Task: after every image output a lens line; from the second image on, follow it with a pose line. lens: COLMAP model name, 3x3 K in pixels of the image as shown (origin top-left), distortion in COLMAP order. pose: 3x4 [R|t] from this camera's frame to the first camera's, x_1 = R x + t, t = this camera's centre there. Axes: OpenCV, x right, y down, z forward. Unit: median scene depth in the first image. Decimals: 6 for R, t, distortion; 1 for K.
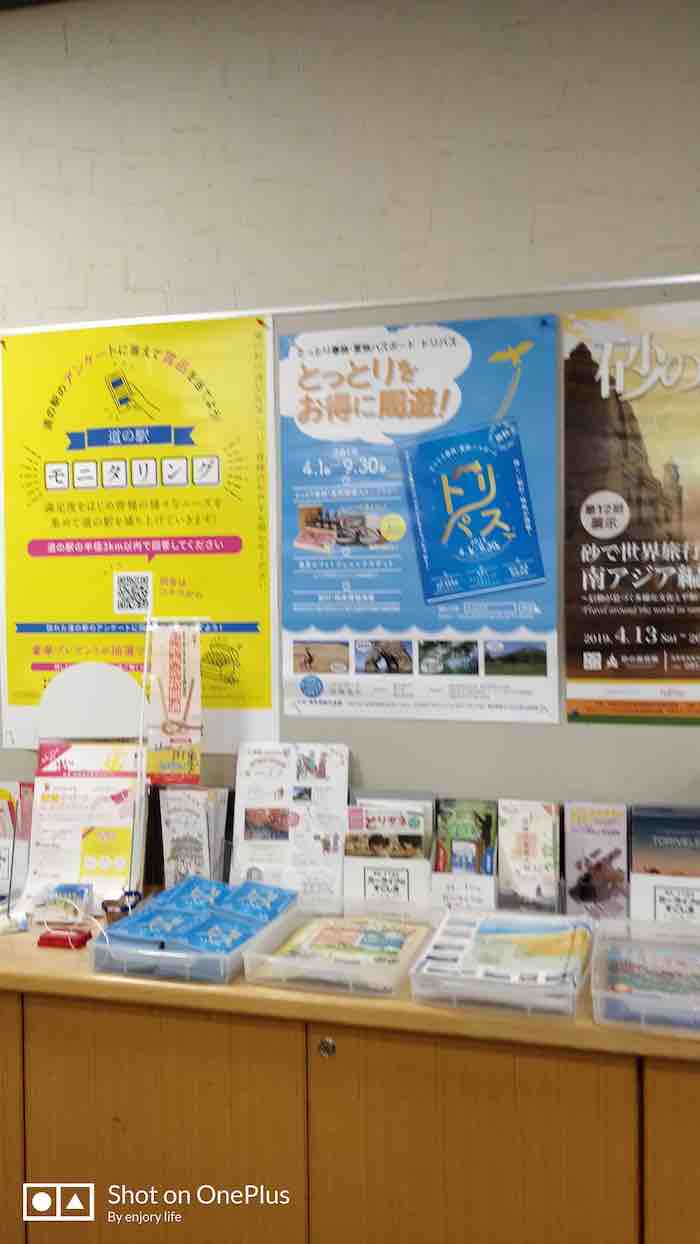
lens RADIAL K [[1029.1, 0, 350.0], [0, 1029.1, 622.0], [0, 0, 1]] dist [0.040162, -0.007074]
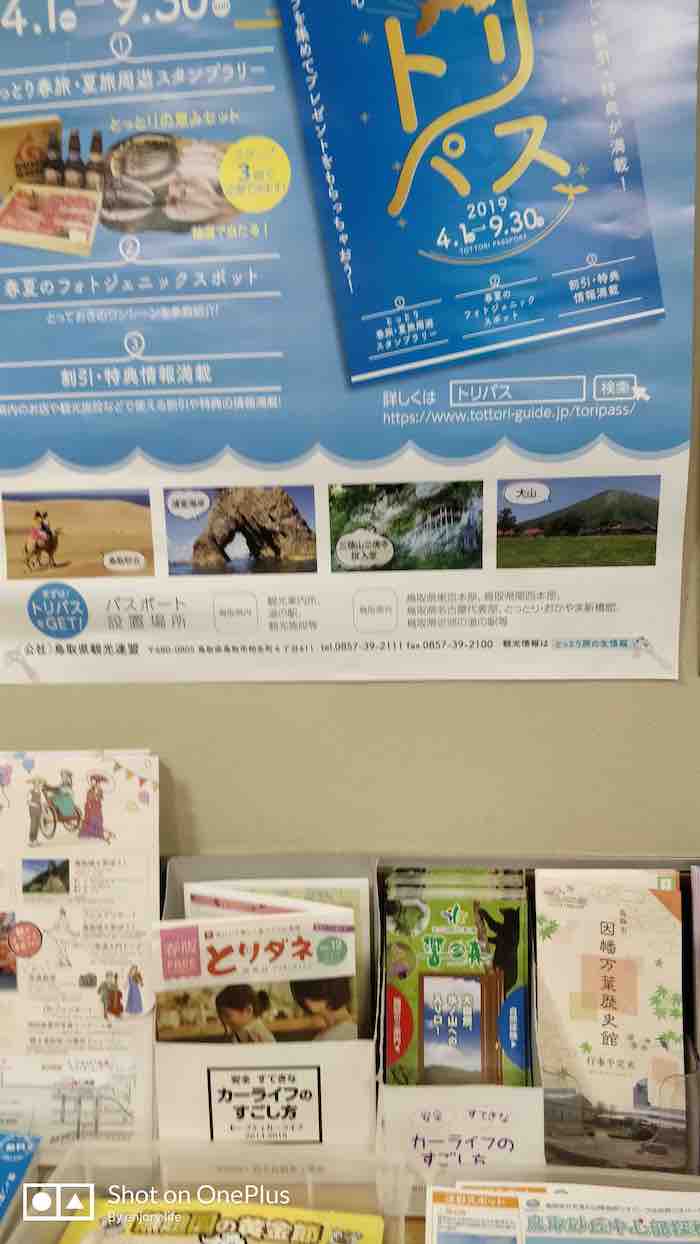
lens RADIAL K [[1029.1, 0, 350.0], [0, 1029.1, 622.0], [0, 0, 1]] dist [0.040162, -0.007074]
pose [[0.987435, -0.034841, 0.154140, 0.012609], [0.021424, 0.995902, 0.087863, 0.036110], [-0.156569, -0.083457, 0.984135, 0.618385]]
